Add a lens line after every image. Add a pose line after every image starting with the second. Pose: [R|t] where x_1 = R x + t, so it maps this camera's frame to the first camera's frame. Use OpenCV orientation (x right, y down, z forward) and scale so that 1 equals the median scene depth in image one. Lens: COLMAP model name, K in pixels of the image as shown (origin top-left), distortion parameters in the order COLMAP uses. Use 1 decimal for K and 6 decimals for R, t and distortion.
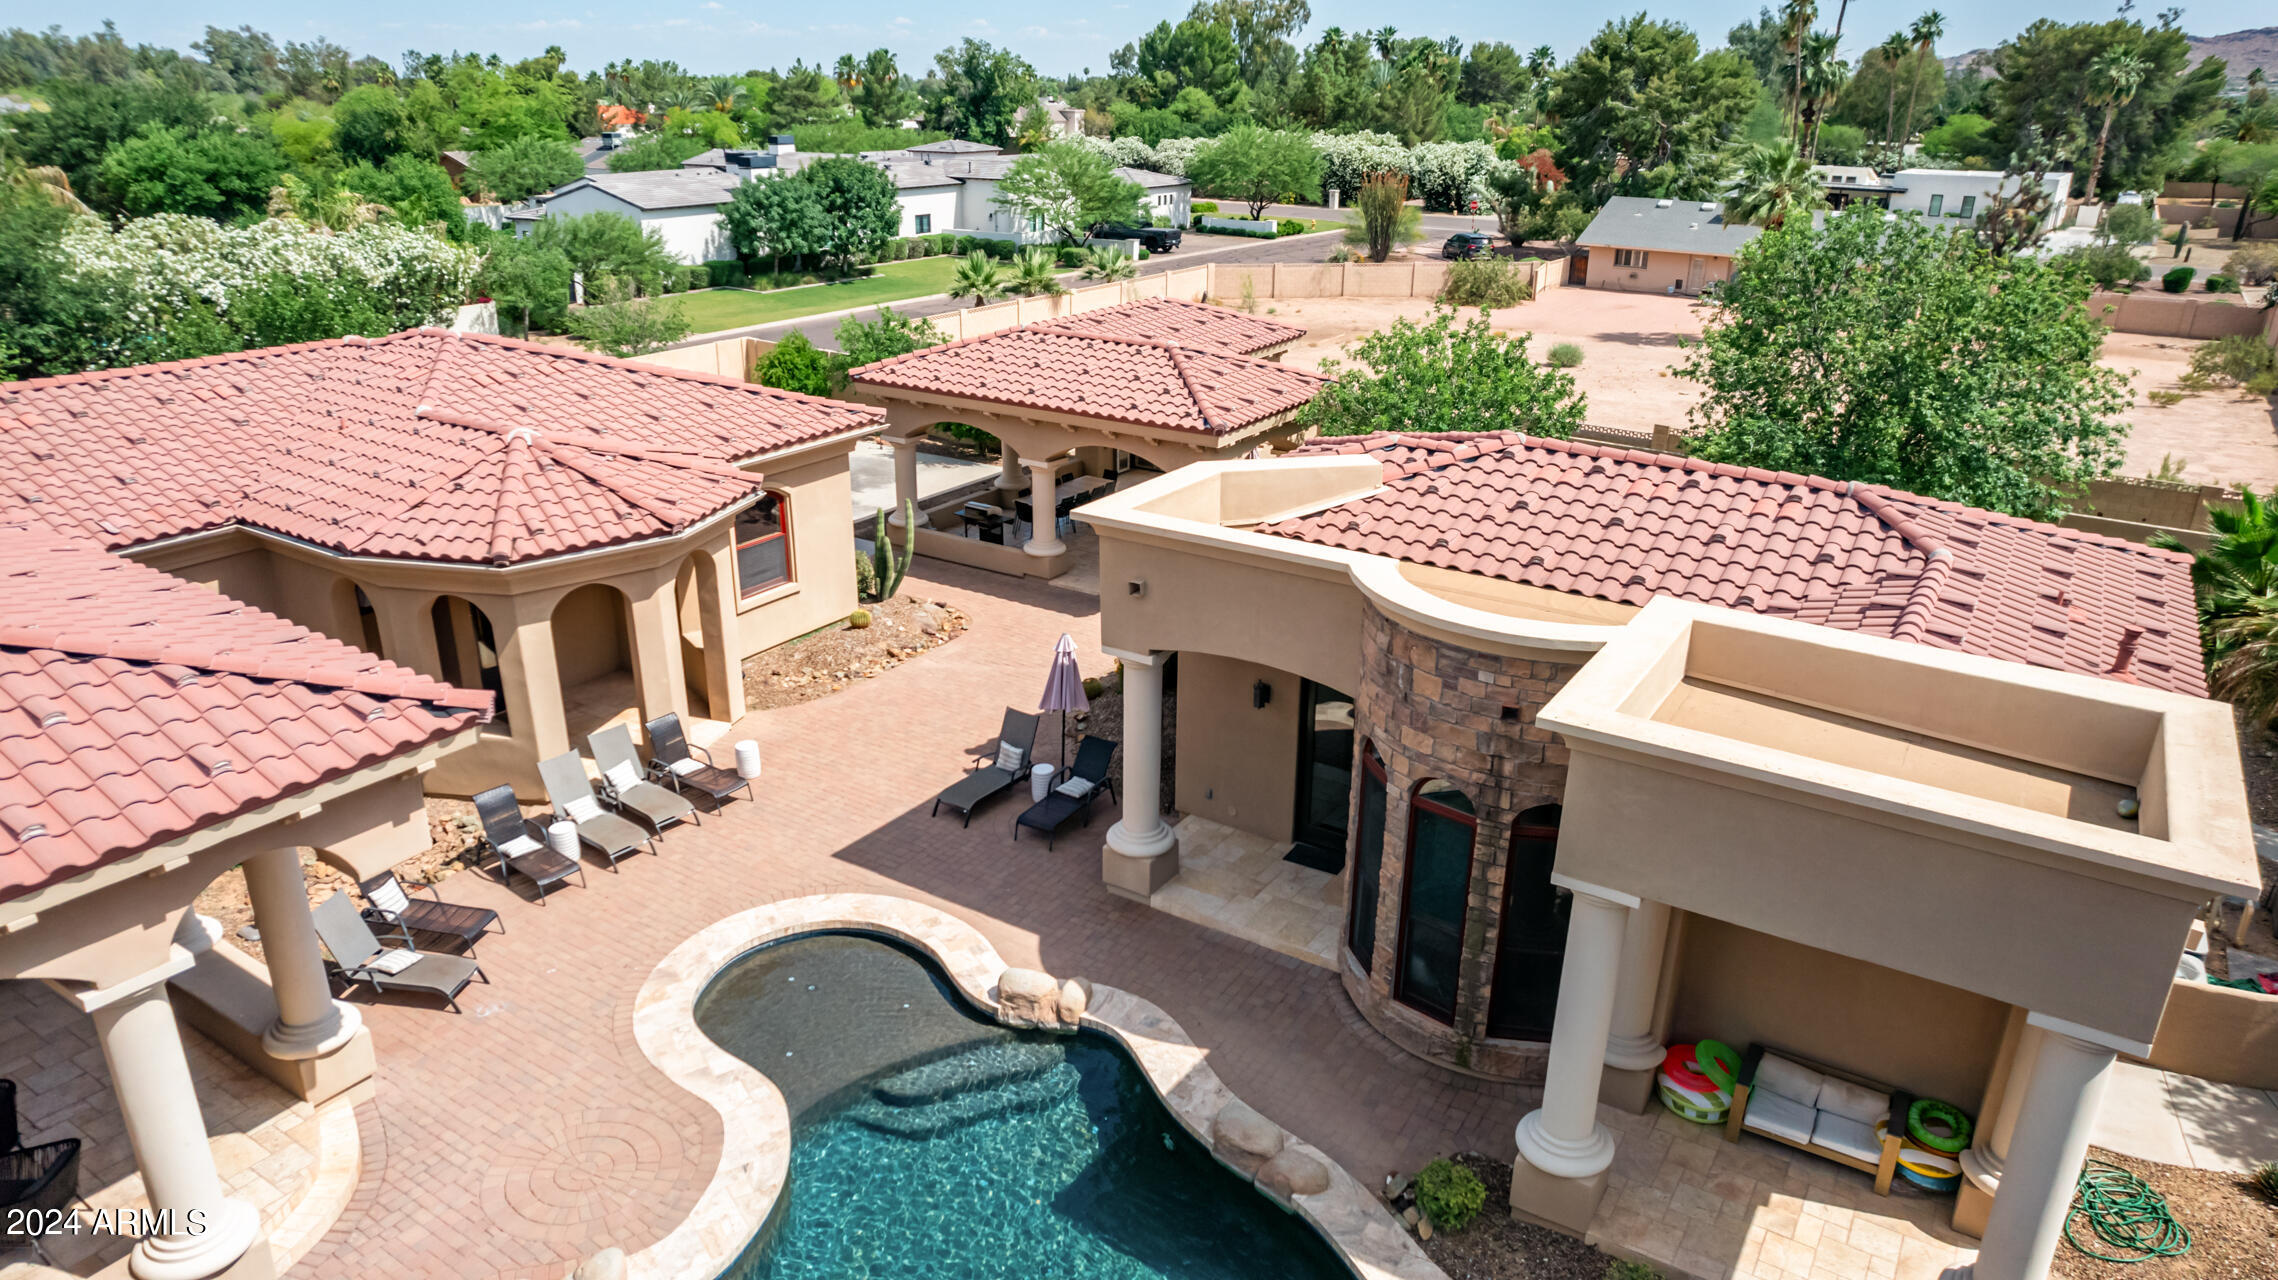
lens RADIAL K [[1455.0, 0, 1156.1], [0, 1455.0, 647.0], [0, 0, 1]] dist [-0.073234, 0.063890]
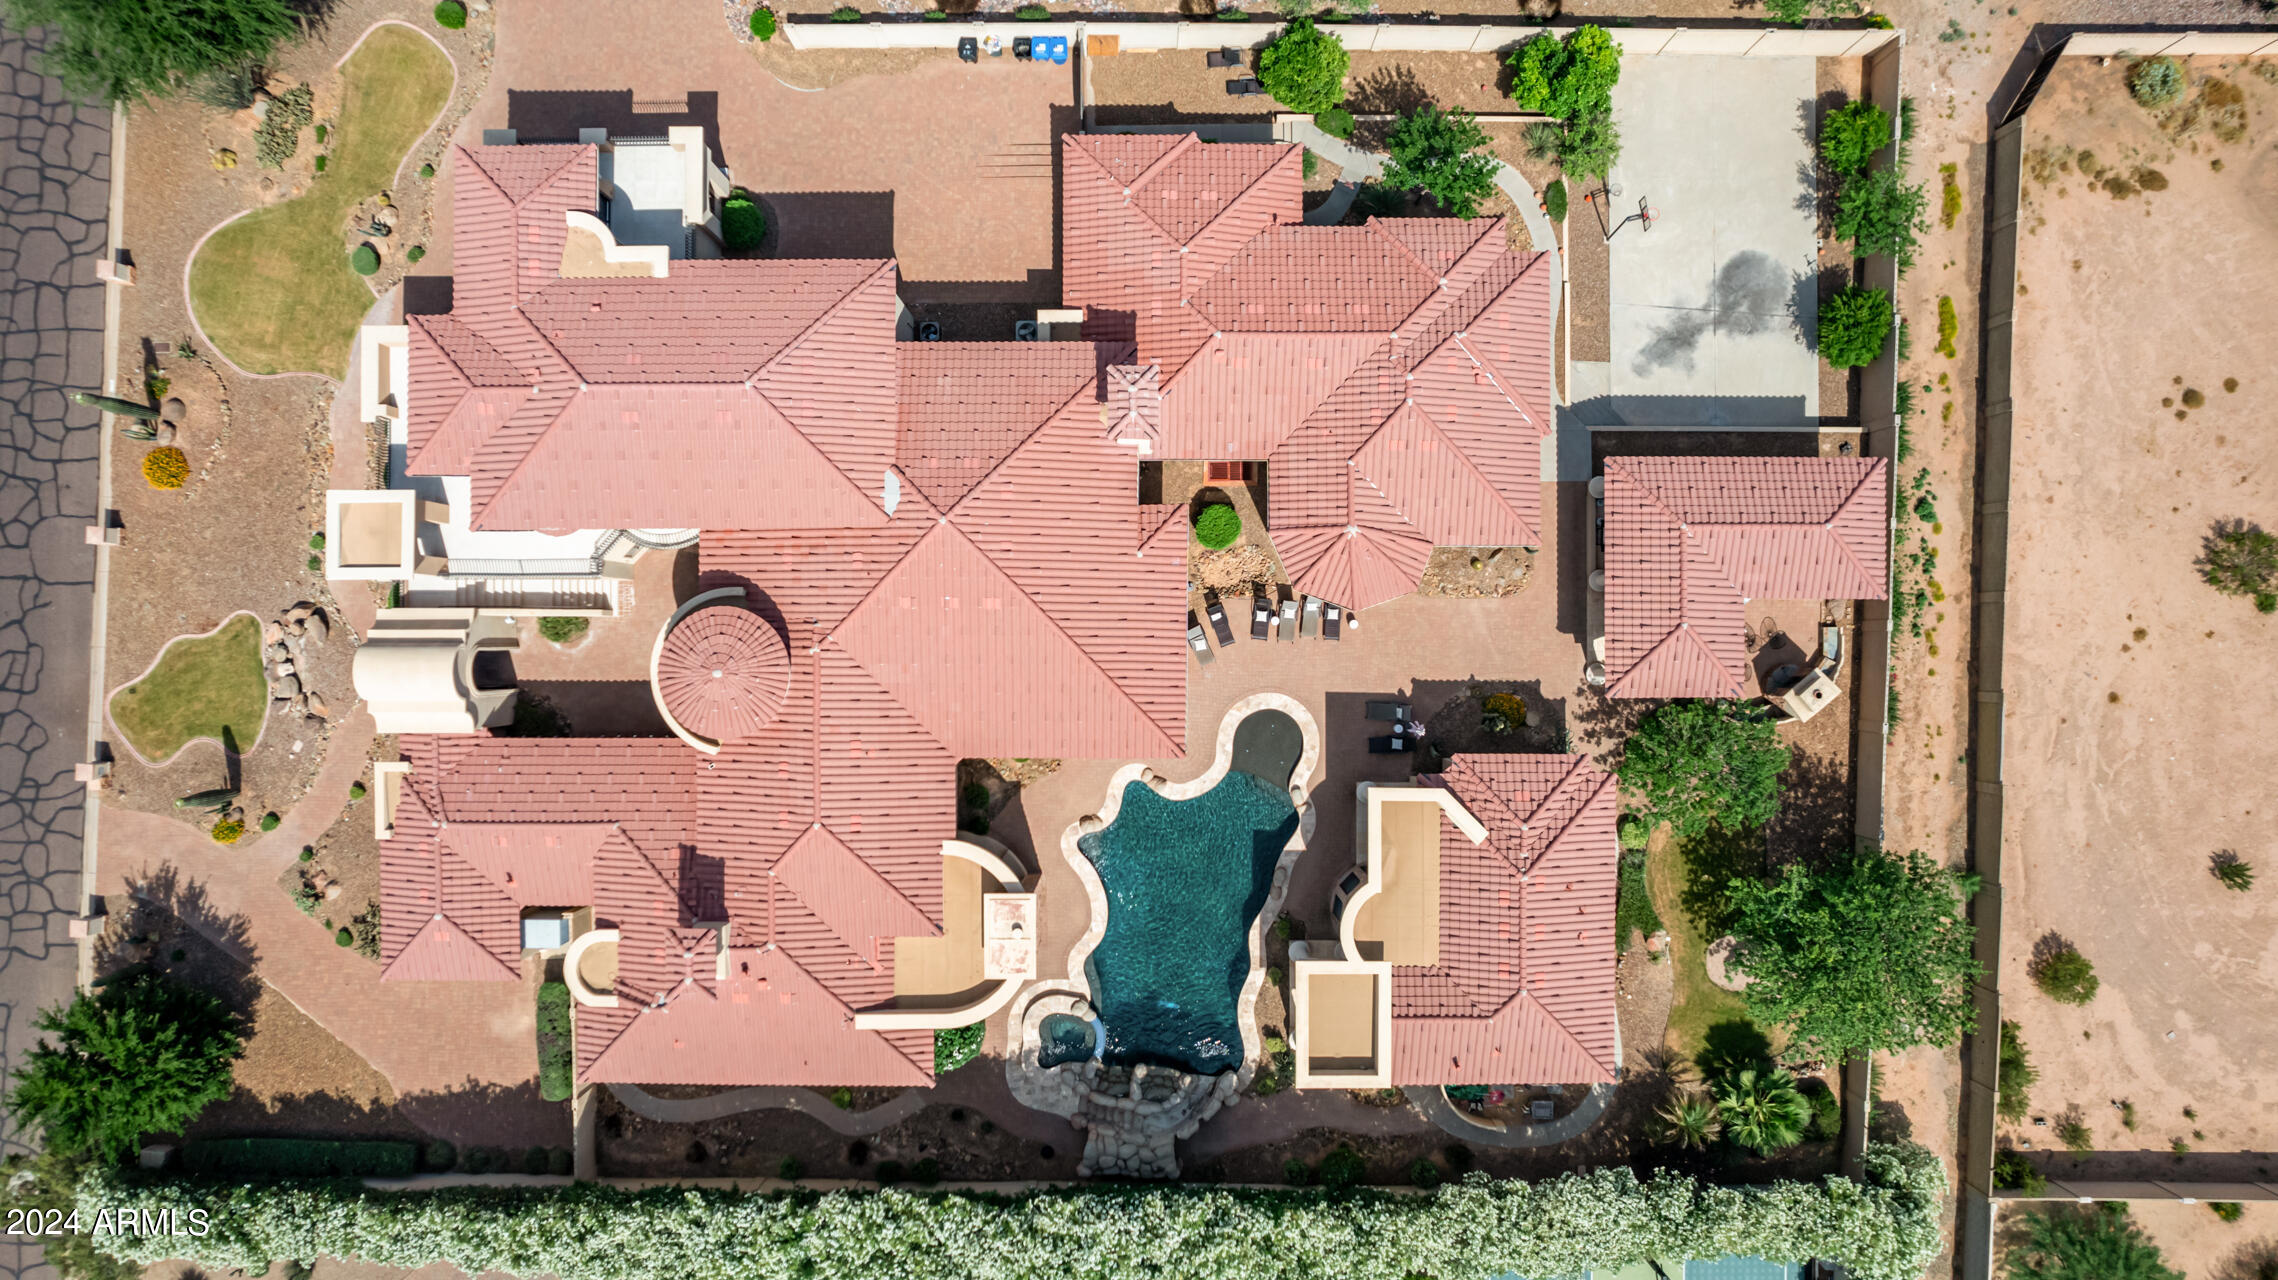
lens RADIAL K [[1484.3, 0, 1148.7], [0, 1484.3, 638.6], [0, 0, 1]] dist [-0.054099, -0.000731]
pose [[0.539565, 0.841834, -0.013622, -0.464367], [-0.297614, 0.205838, 0.932232, -2.552364], [0.787588, -0.498946, 0.361605, -0.327410]]
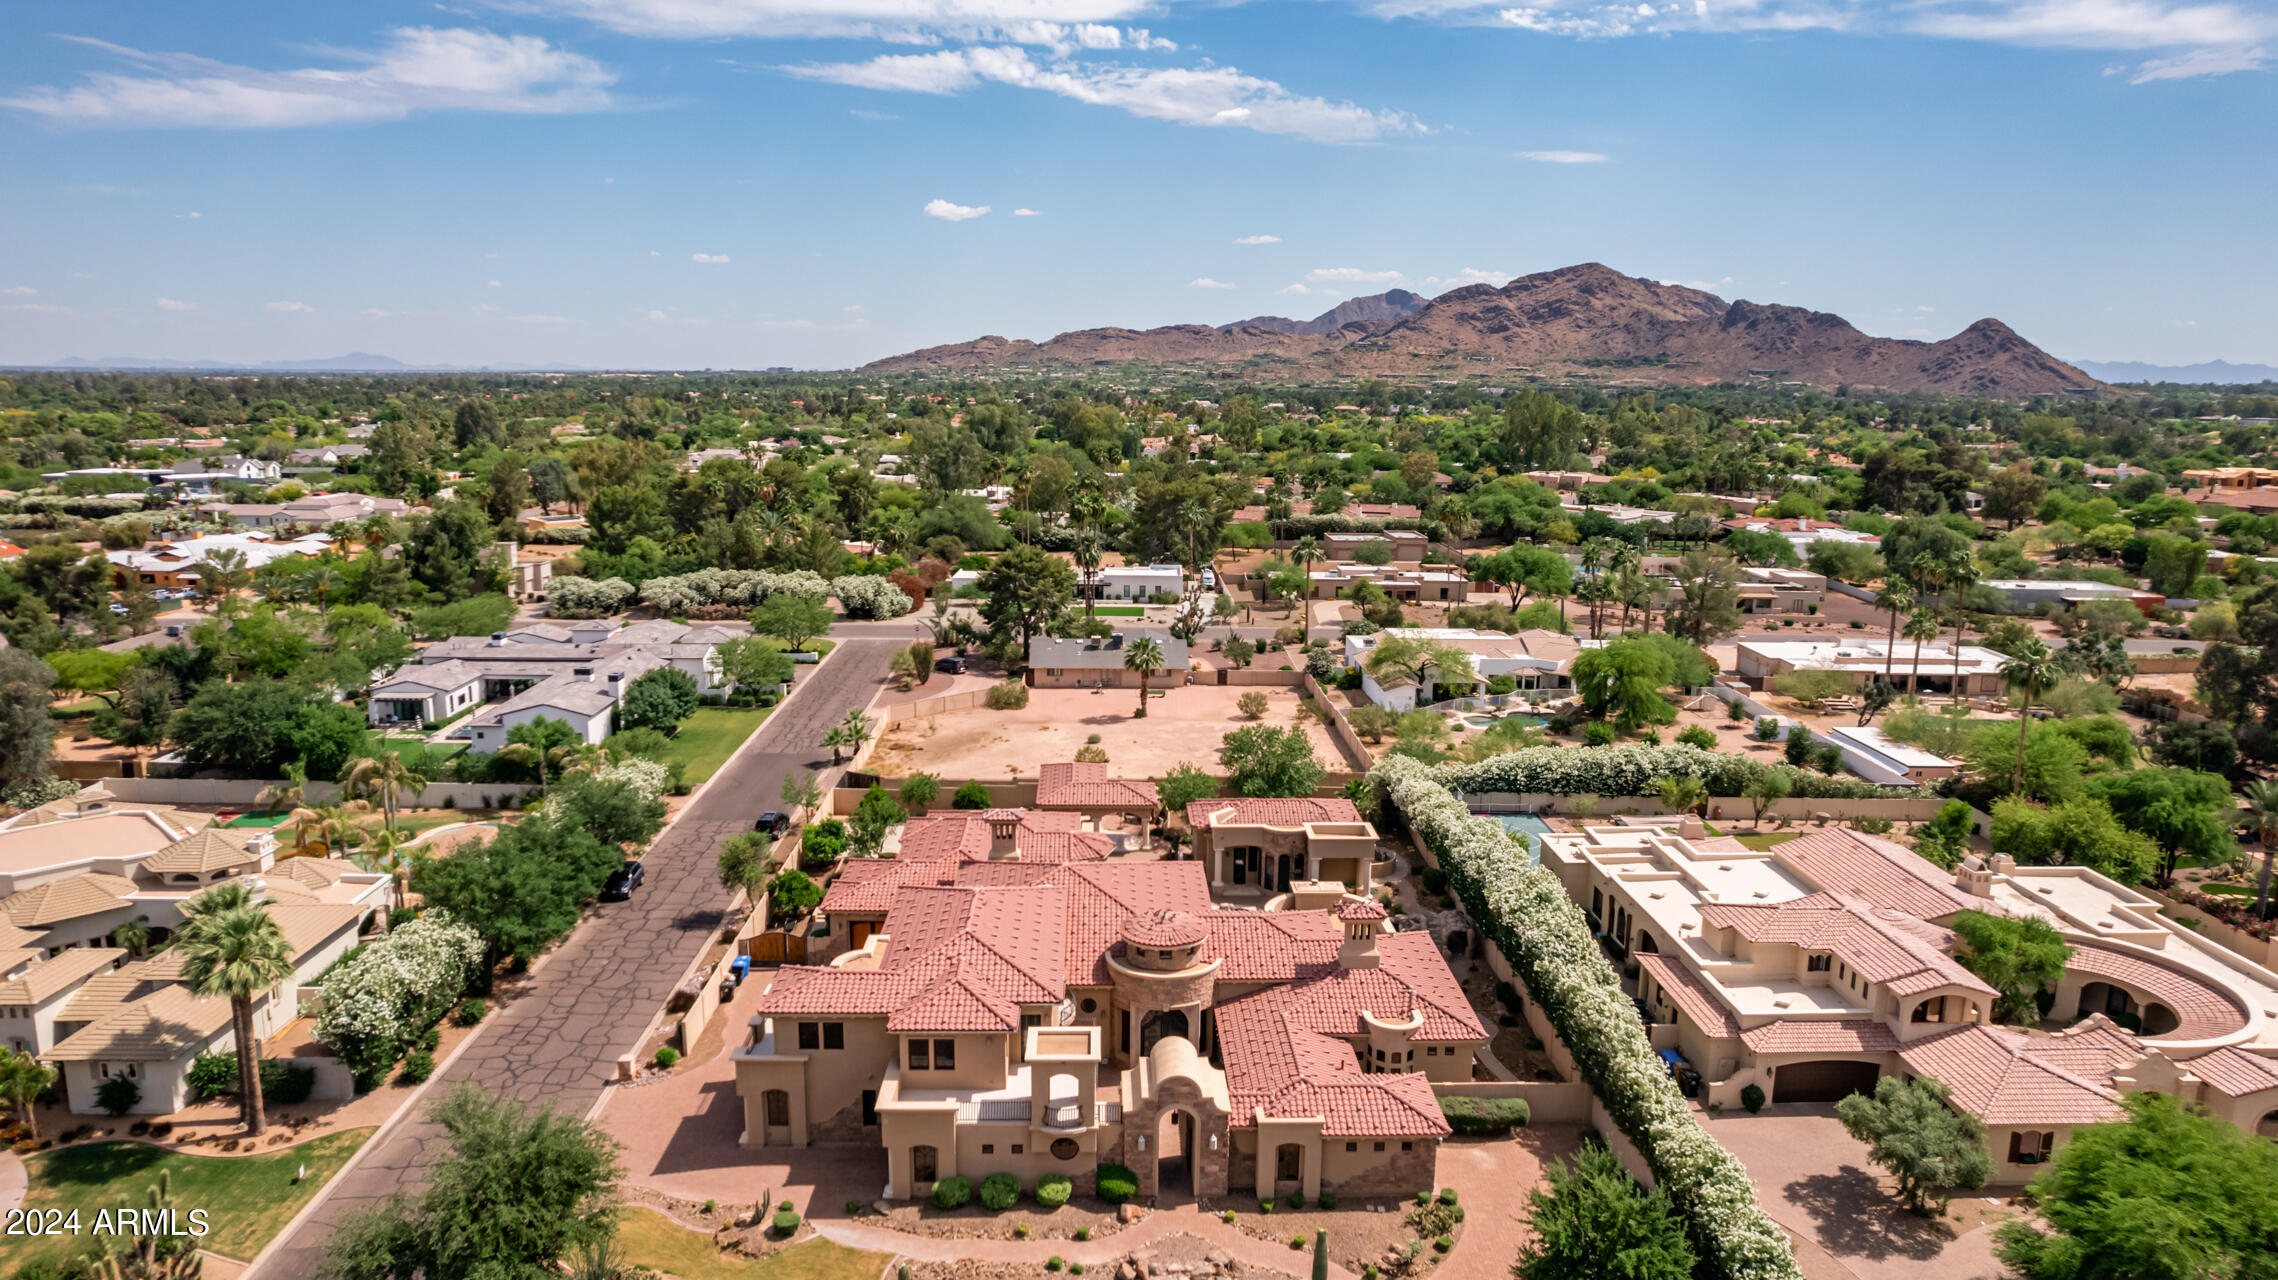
lens RADIAL K [[1455.0, 0, 1156.1], [0, 1455.0, 647.0], [0, 0, 1]] dist [-0.073234, 0.063890]
pose [[0.820930, -0.105198, 0.561256, -2.933829], [0.202773, 0.972532, -0.114304, -0.145303], [-0.533815, 0.207642, 0.819711, -3.266601]]
